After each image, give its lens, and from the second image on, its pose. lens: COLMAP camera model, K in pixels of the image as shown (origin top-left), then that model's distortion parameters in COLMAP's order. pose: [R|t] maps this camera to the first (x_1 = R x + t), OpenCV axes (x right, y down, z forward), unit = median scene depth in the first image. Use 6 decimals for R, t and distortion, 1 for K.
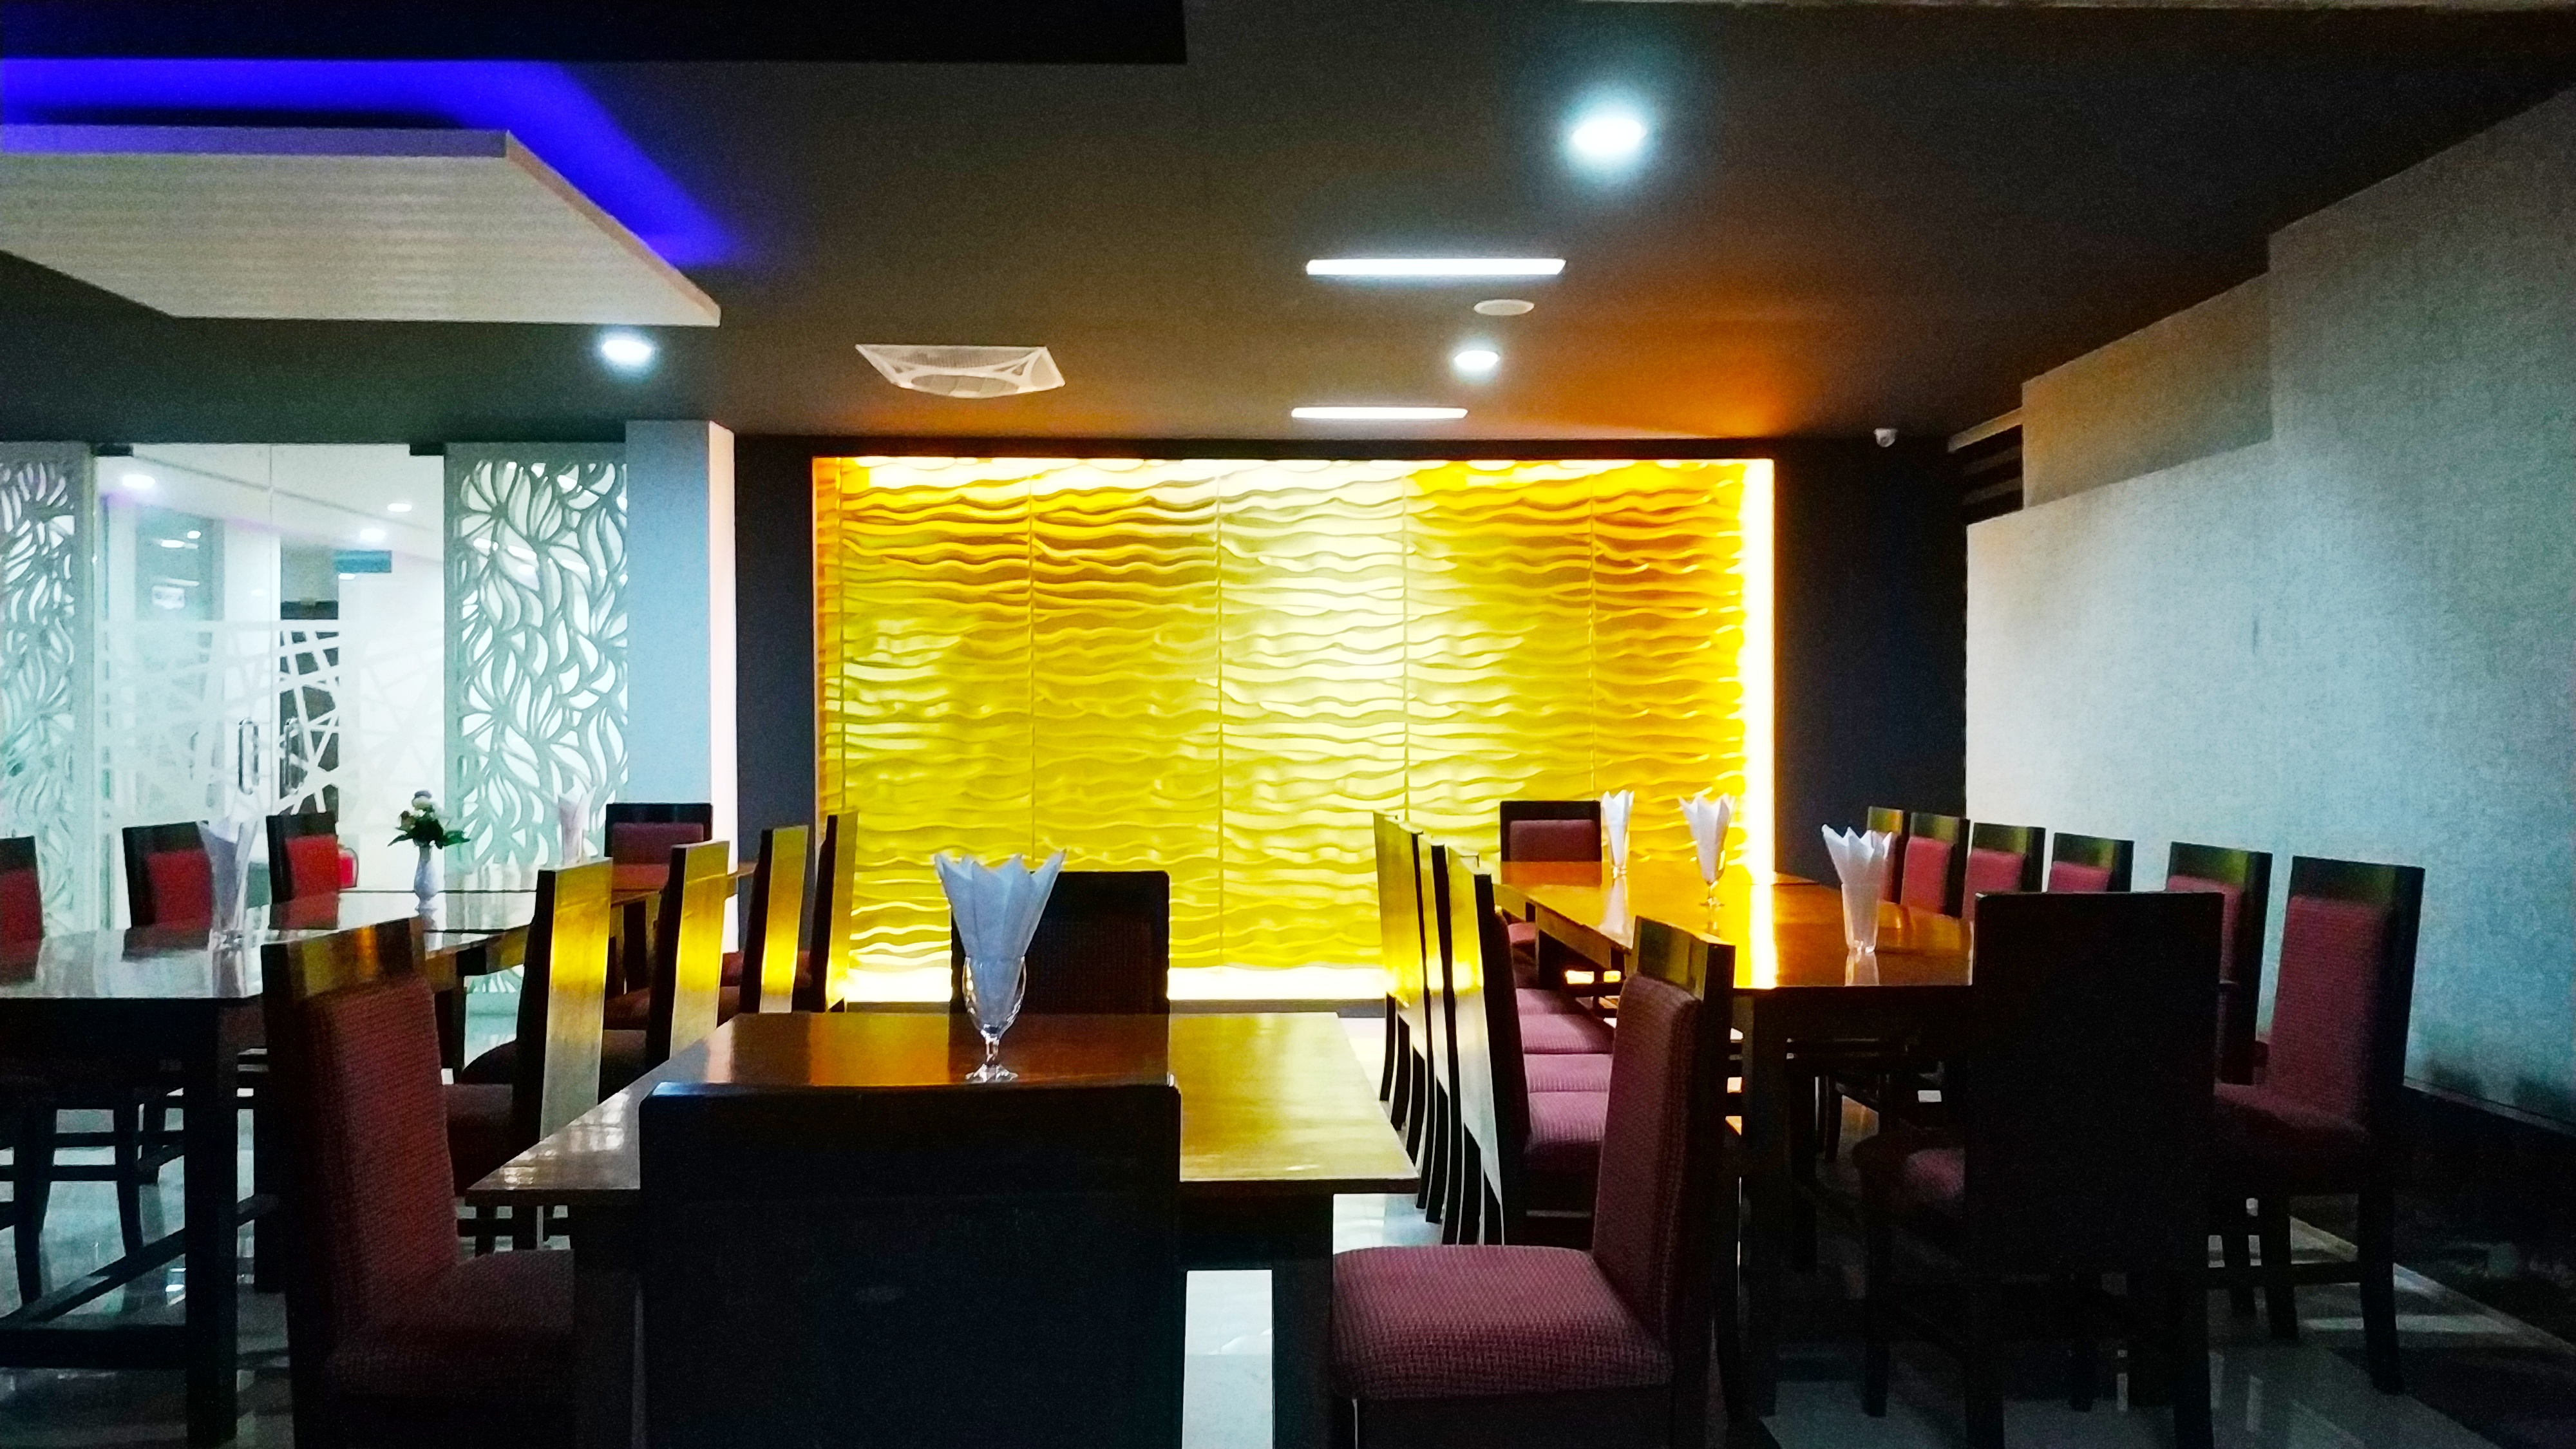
lens RADIAL K [[2276.1, 0, 1285.3], [0, 2276.1, 720.0], [0, 0, 1]] dist [0.039877, -0.014791]
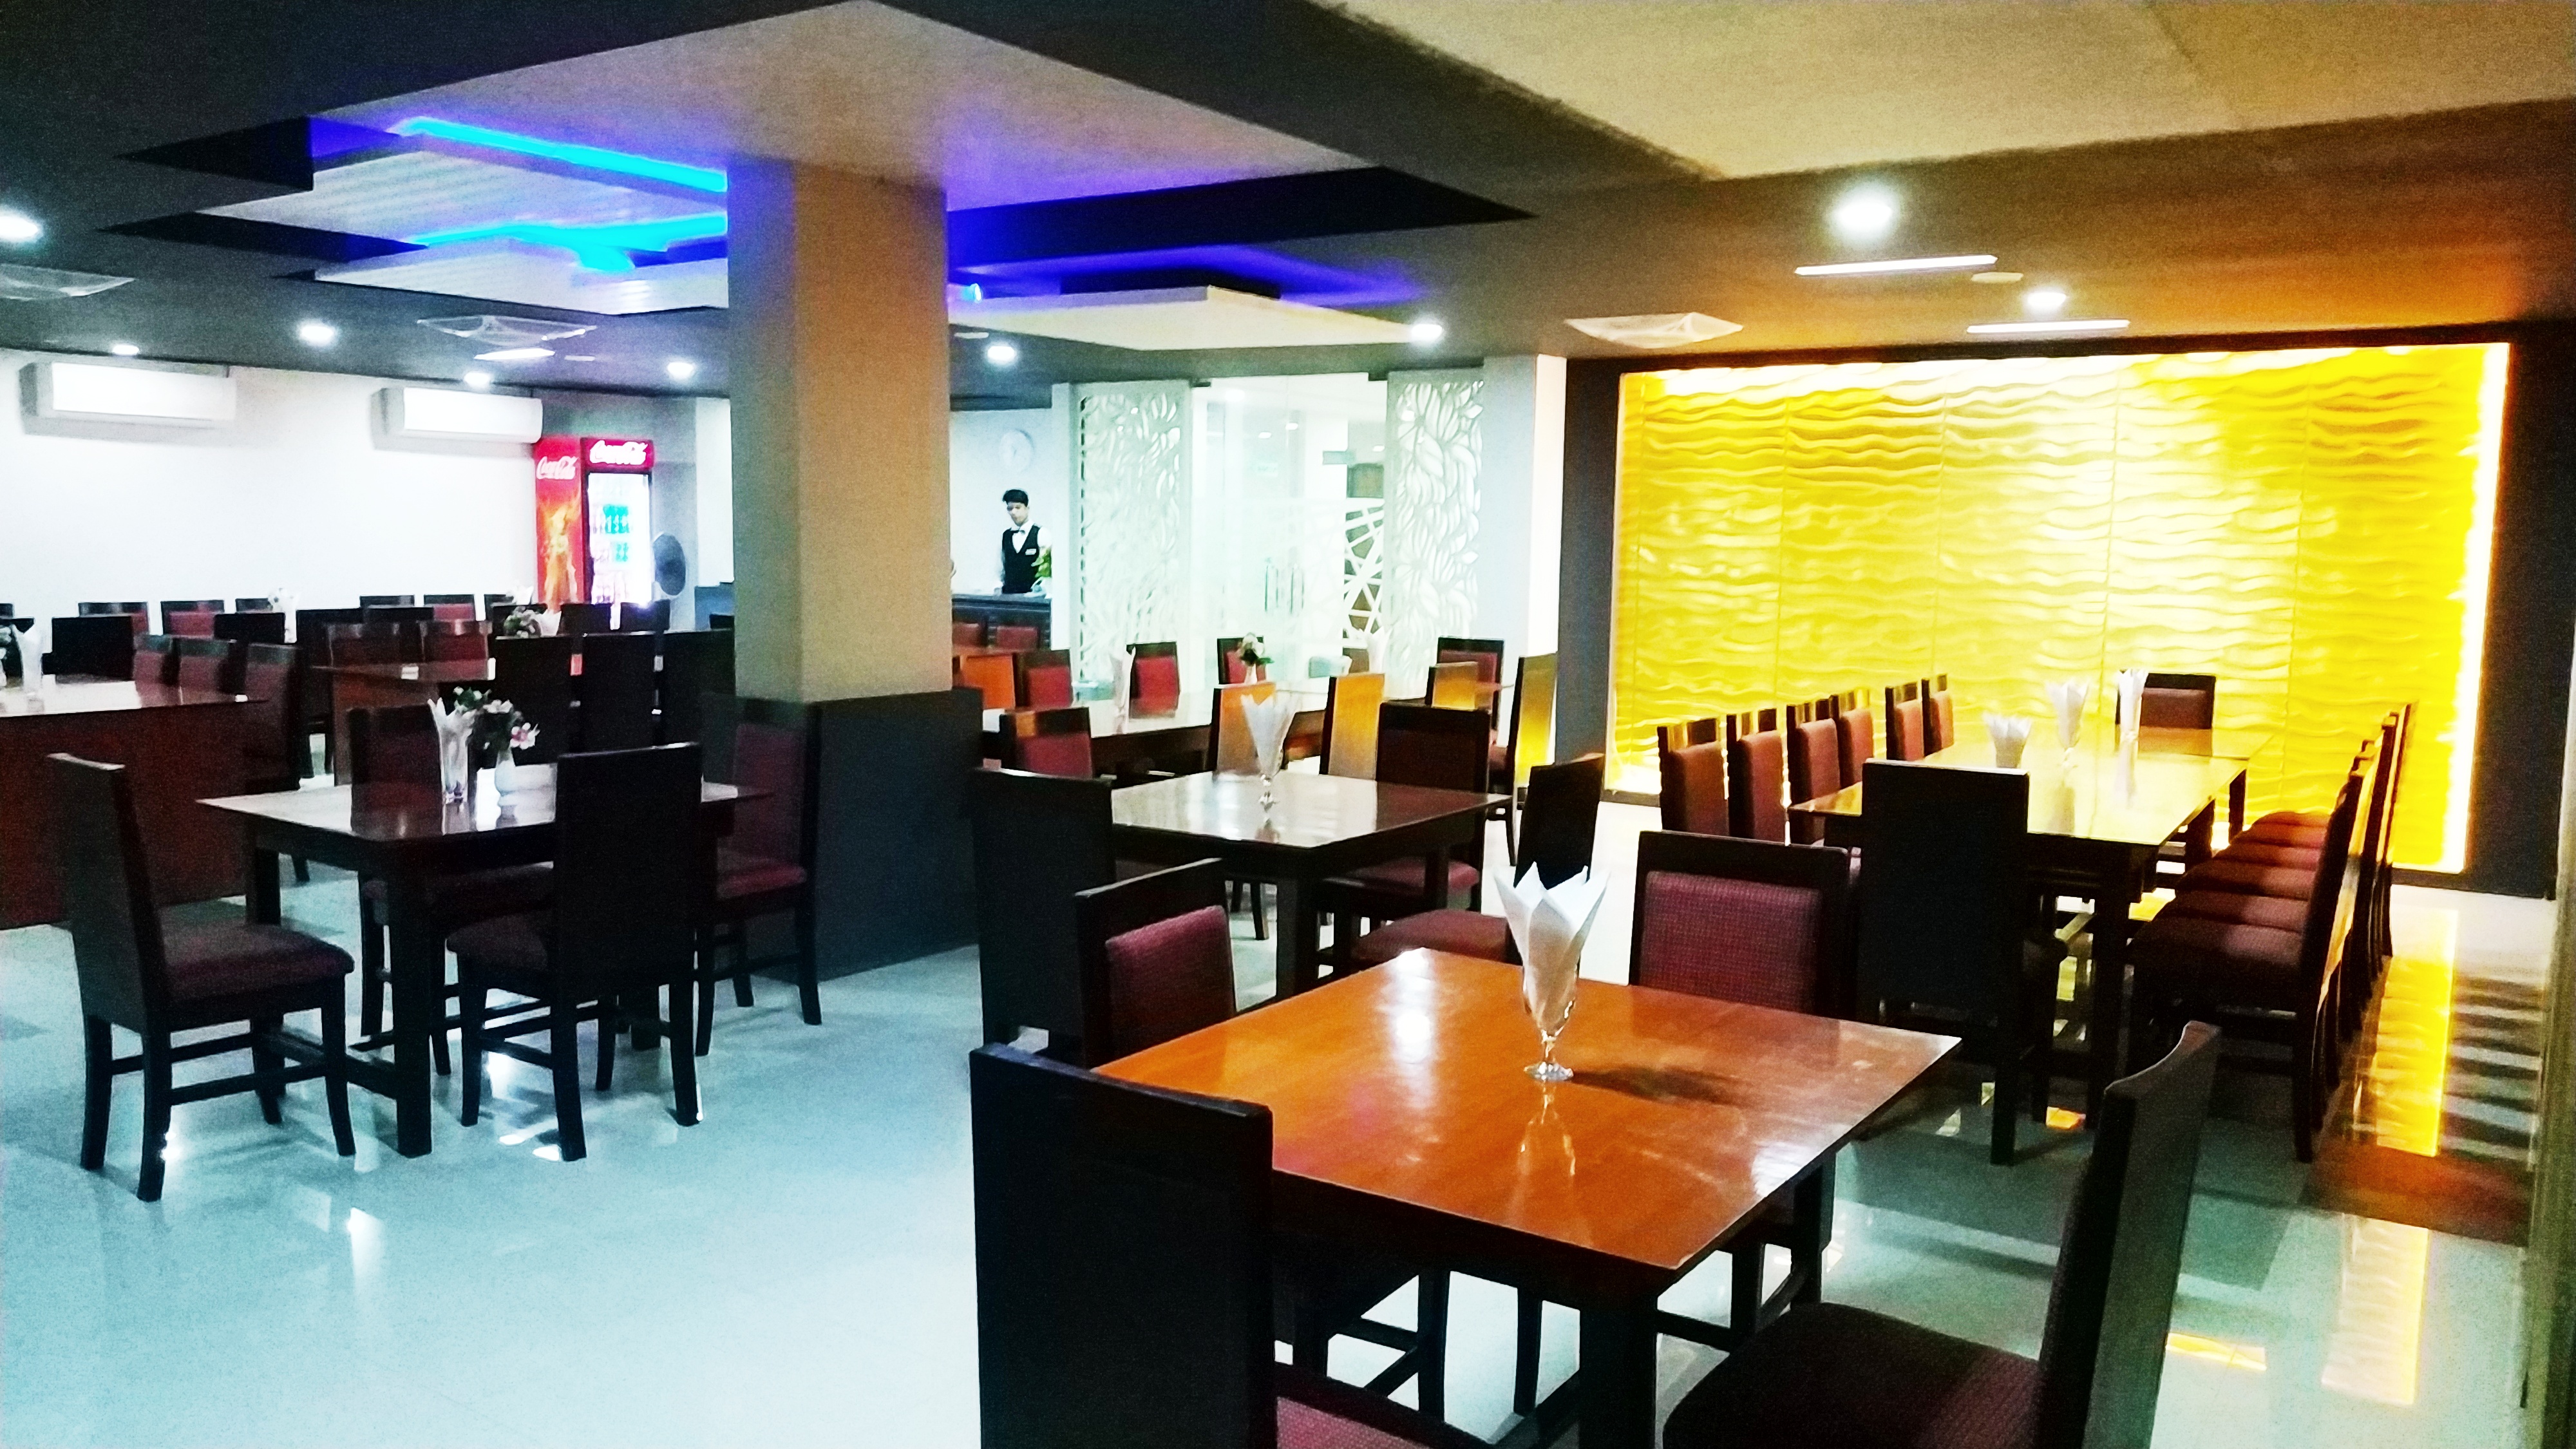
lens RADIAL K [[1857.4, 0, 1300.6], [0, 1857.4, 719.3], [0, 0, 1]] dist [0.046039, -0.079164]
pose [[0.833965, 0.069220, -0.547458, 0.229334], [-0.029179, 0.996245, 0.081514, -0.000125], [0.551045, -0.052006, 0.832854, 0.012931]]
